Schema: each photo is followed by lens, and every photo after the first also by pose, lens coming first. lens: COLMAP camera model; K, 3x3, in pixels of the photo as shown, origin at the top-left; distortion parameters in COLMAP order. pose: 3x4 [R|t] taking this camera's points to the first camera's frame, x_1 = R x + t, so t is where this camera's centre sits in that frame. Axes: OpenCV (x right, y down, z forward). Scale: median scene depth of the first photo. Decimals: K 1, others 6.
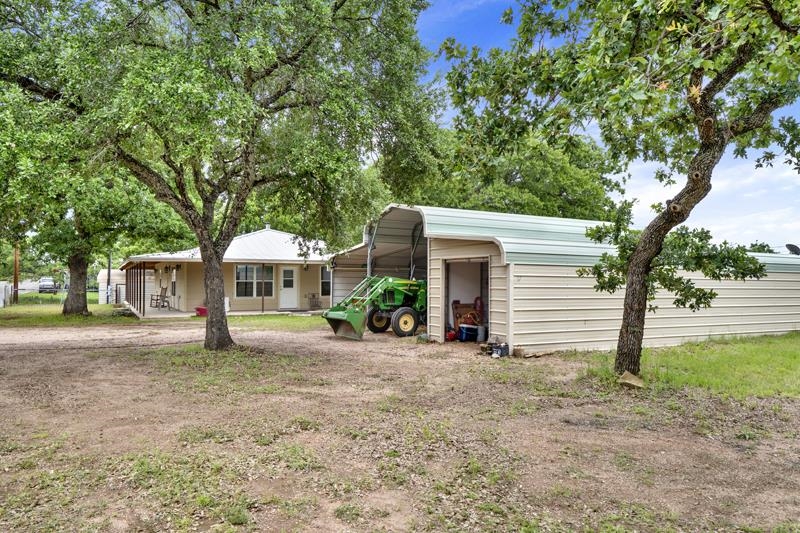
lens RADIAL K [[567.0, 0, 400.0], [0, 567.0, 266.5], [0, 0, 1]] dist [0.000814, -0.000396]
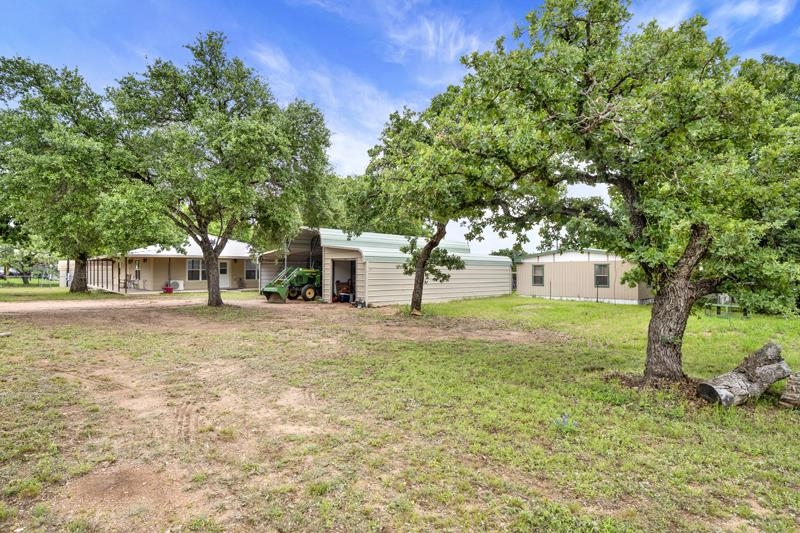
lens RADIAL K [[443.5, 0, 400.0], [0, 443.5, 266.5], [0, 0, 1]] dist [-0.000874, -0.000052]
pose [[0.965966, 0.001921, 0.258661, -0.088670], [-0.007008, 0.999800, 0.018745, -0.016427], [-0.258573, -0.019920, 0.965786, -0.497277]]
